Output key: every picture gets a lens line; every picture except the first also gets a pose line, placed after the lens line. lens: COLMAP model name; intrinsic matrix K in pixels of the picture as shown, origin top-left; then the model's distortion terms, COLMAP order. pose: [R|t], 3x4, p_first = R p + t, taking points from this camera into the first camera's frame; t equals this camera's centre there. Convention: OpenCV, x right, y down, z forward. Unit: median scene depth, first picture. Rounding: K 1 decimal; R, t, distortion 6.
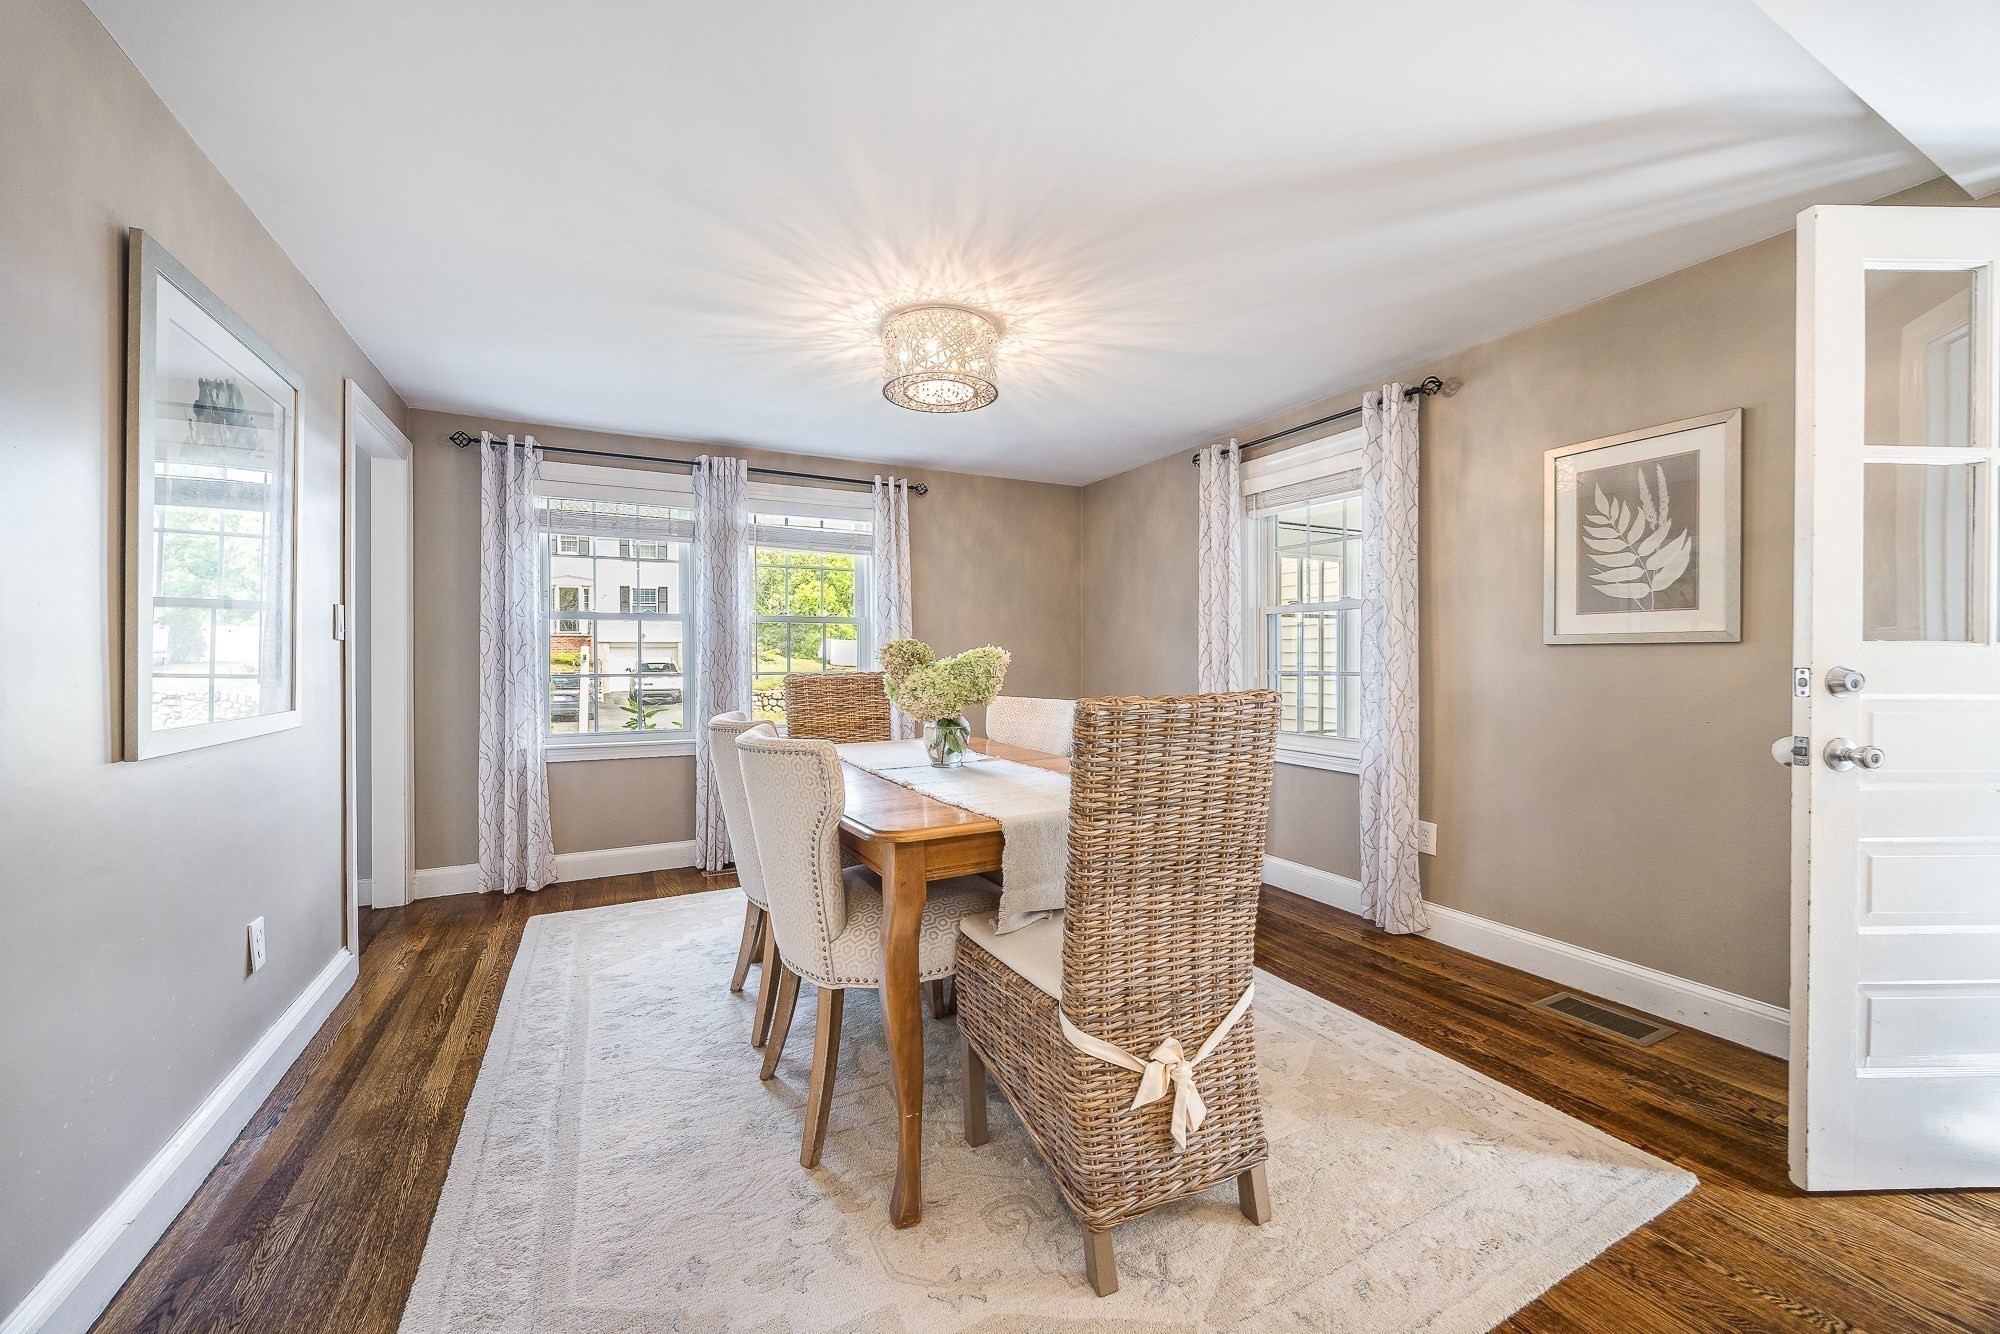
lens RADIAL K [[773.5, 0, 991.9], [0, 773.5, 645.1], [0, 0, 1]] dist [-0.001839, -0.000355]
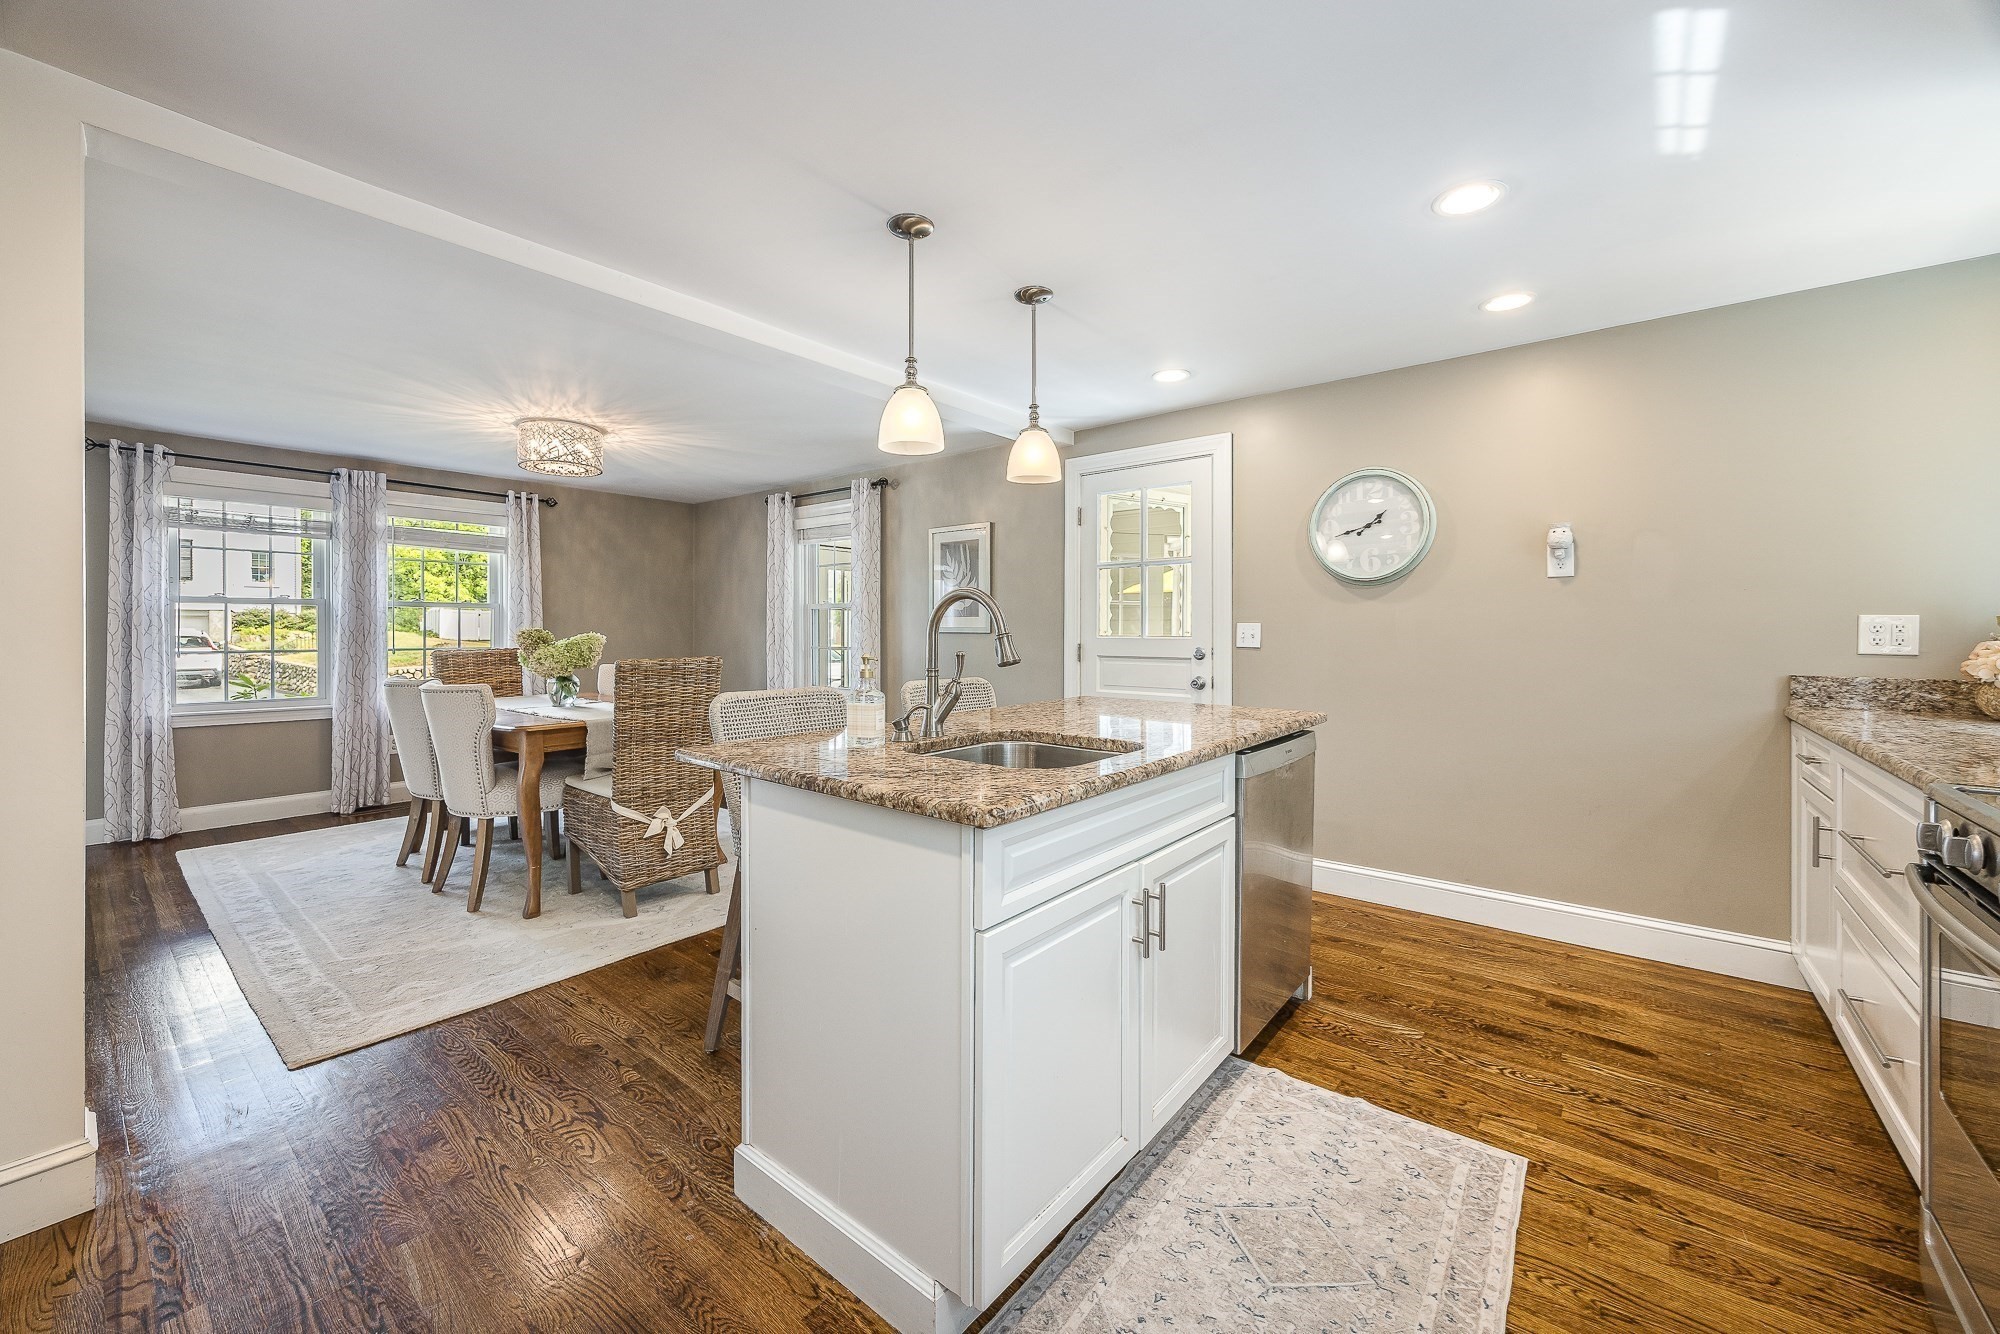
lens RADIAL K [[770.4, 0, 989.0], [0, 770.4, 631.5], [0, 0, 1]] dist [-0.001382, -0.000215]
pose [[0.914576, 0.005445, 0.404377, 0.076258], [-0.011989, 0.999835, 0.013653, -0.023875], [-0.404236, -0.017334, 0.914490, -0.609252]]
